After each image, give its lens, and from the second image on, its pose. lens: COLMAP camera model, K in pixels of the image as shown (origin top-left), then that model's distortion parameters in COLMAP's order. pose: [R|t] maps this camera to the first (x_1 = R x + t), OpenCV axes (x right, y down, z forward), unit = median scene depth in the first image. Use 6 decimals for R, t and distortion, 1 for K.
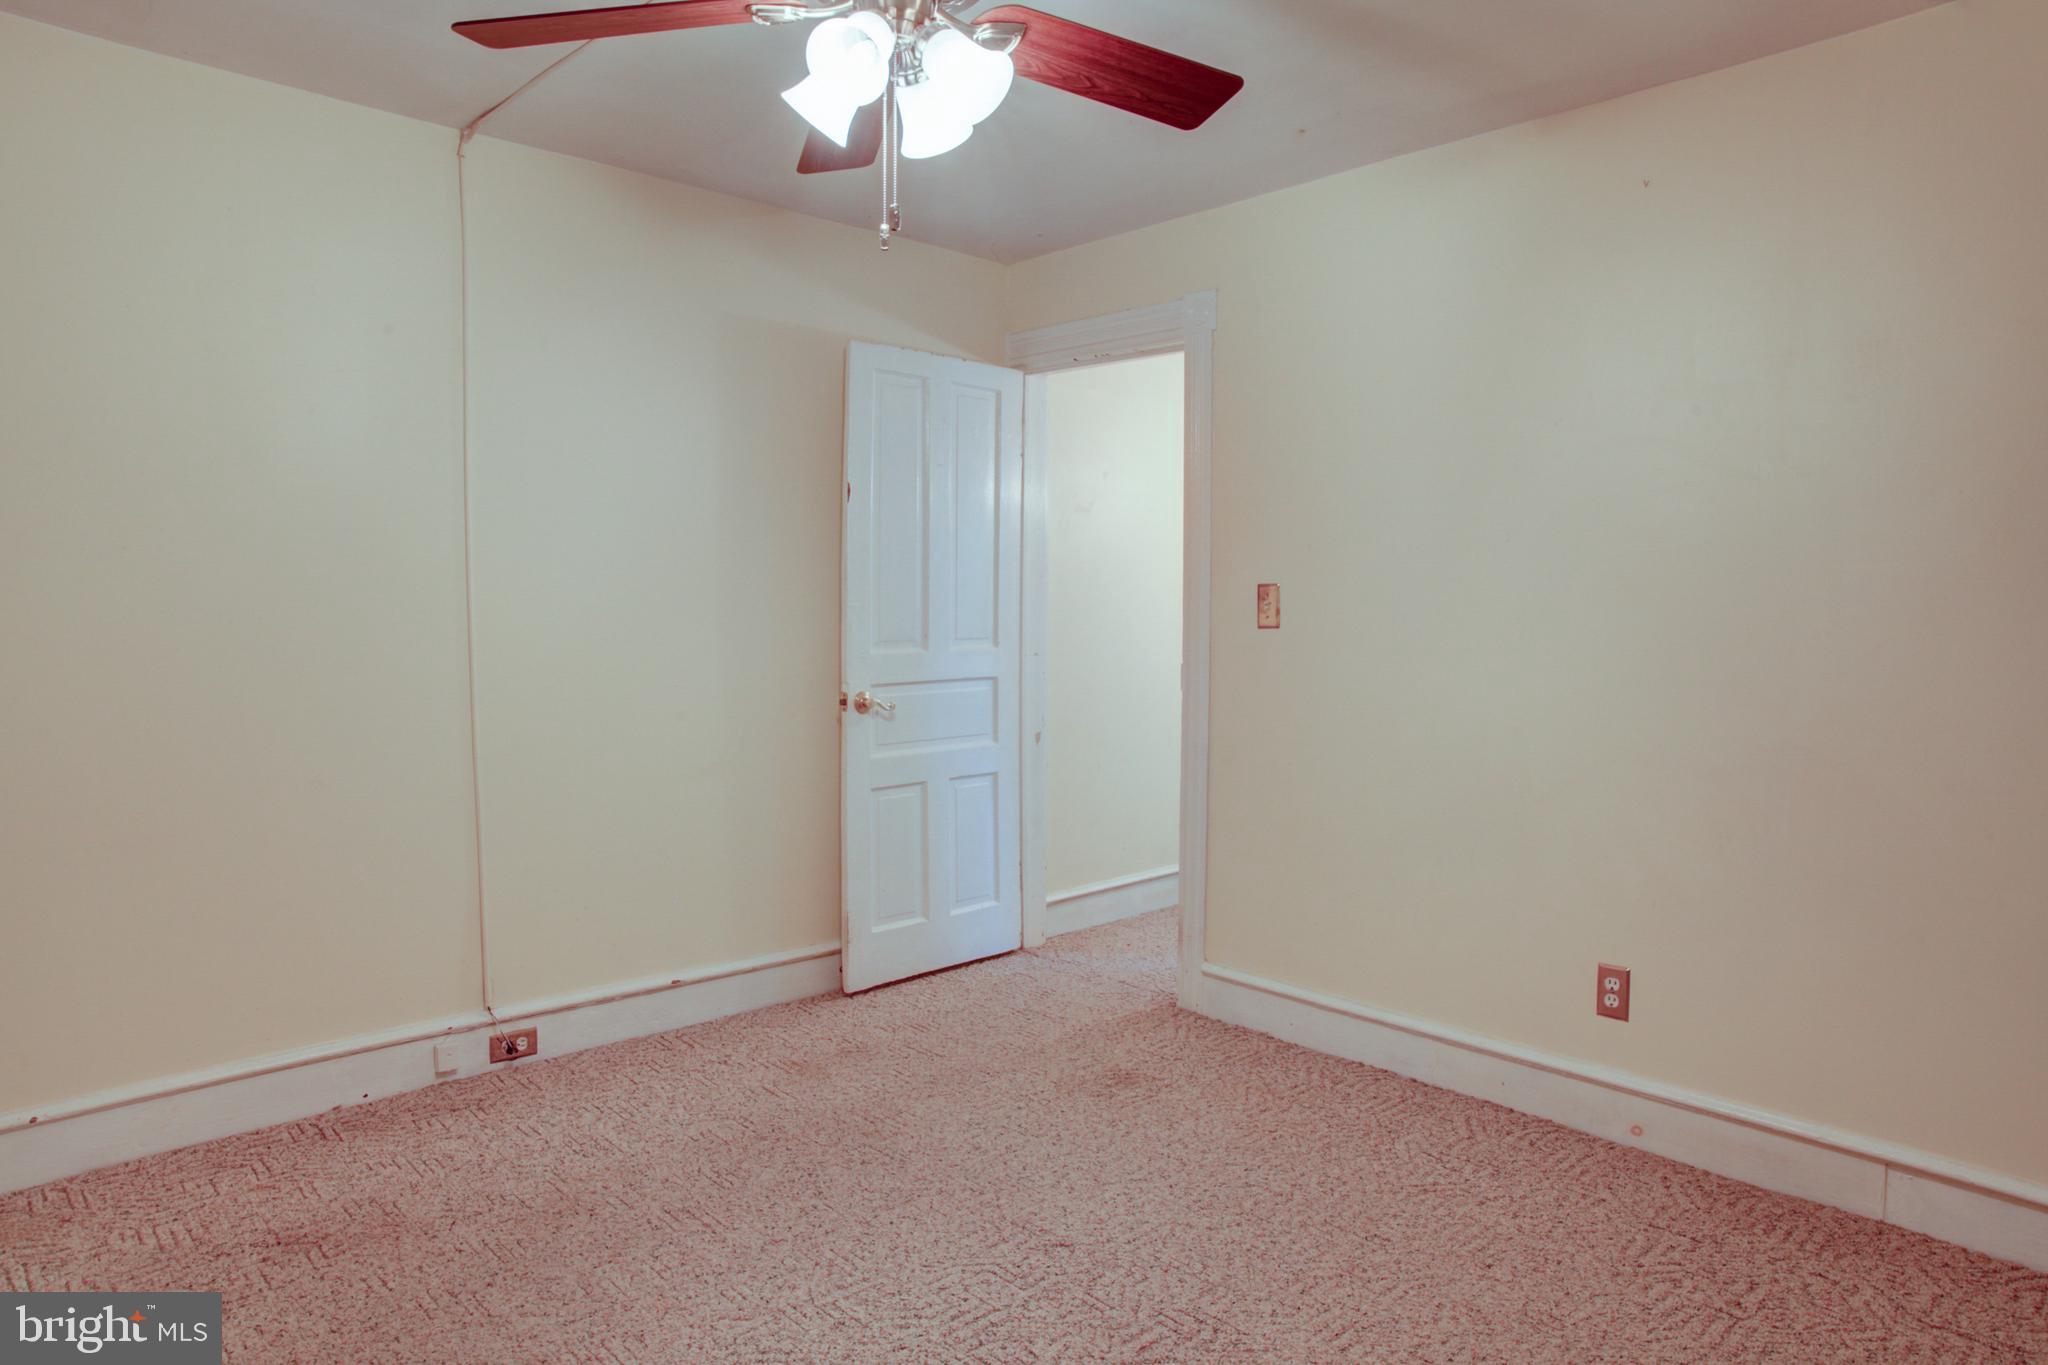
lens RADIAL K [[1279.6, 0, 1028.4], [0, 1279.6, 673.8], [0, 0, 1]] dist [-0.108201, 0.080125]
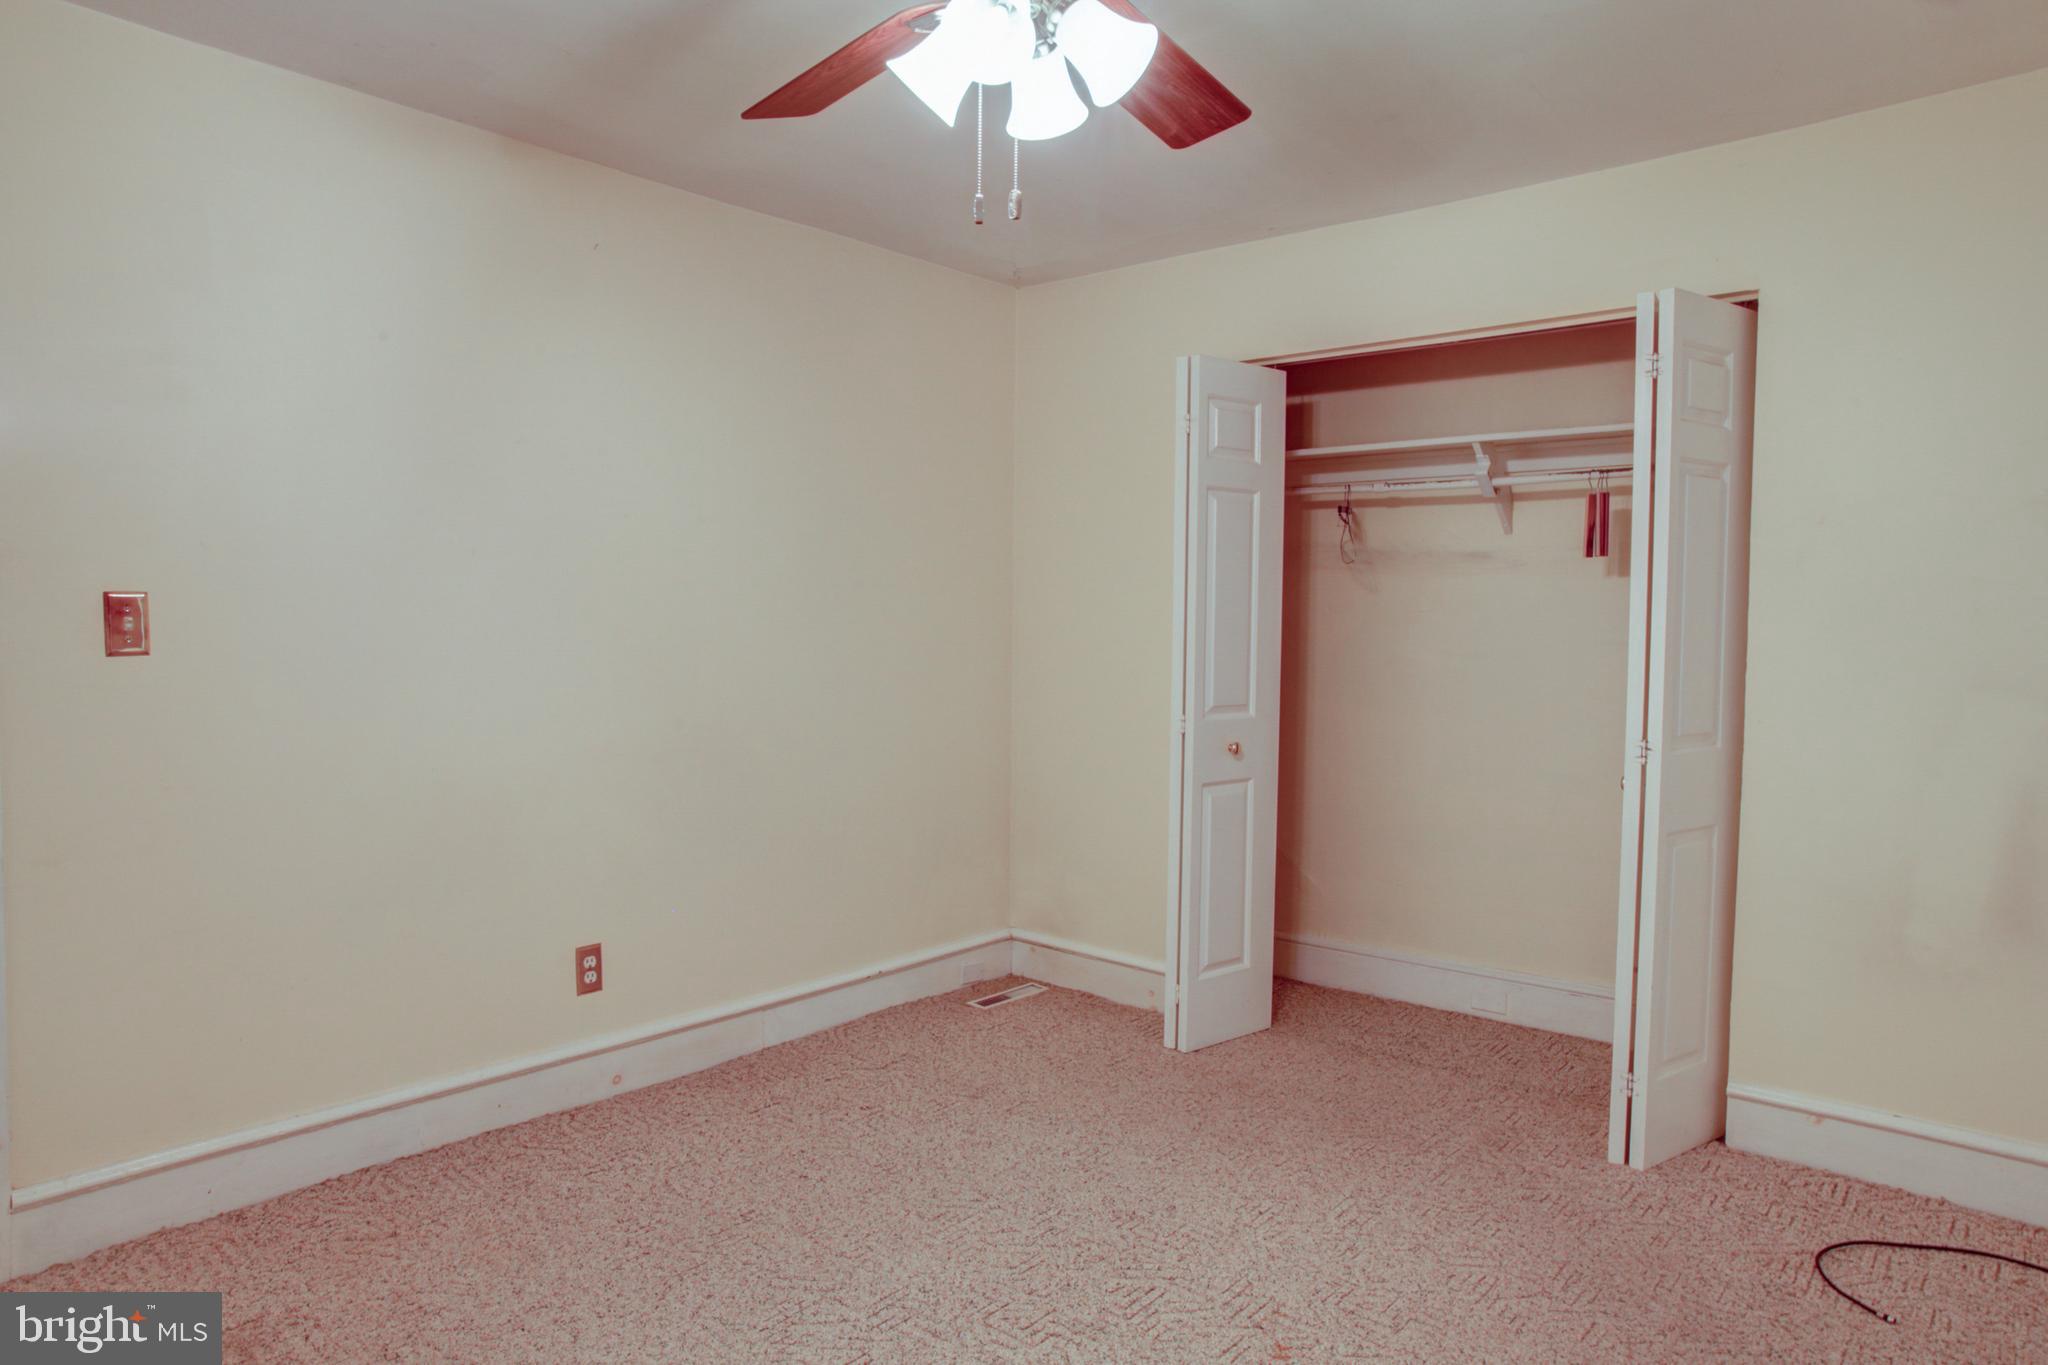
lens RADIAL K [[1279.6, 0, 1028.4], [0, 1279.6, 673.8], [0, 0, 1]] dist [-0.108201, 0.080125]
pose [[-0.130916, -0.050735, 0.990094, -0.674587], [0.044377, 0.997389, 0.056977, -0.052695], [-0.990400, 0.051397, -0.128323, 0.744515]]
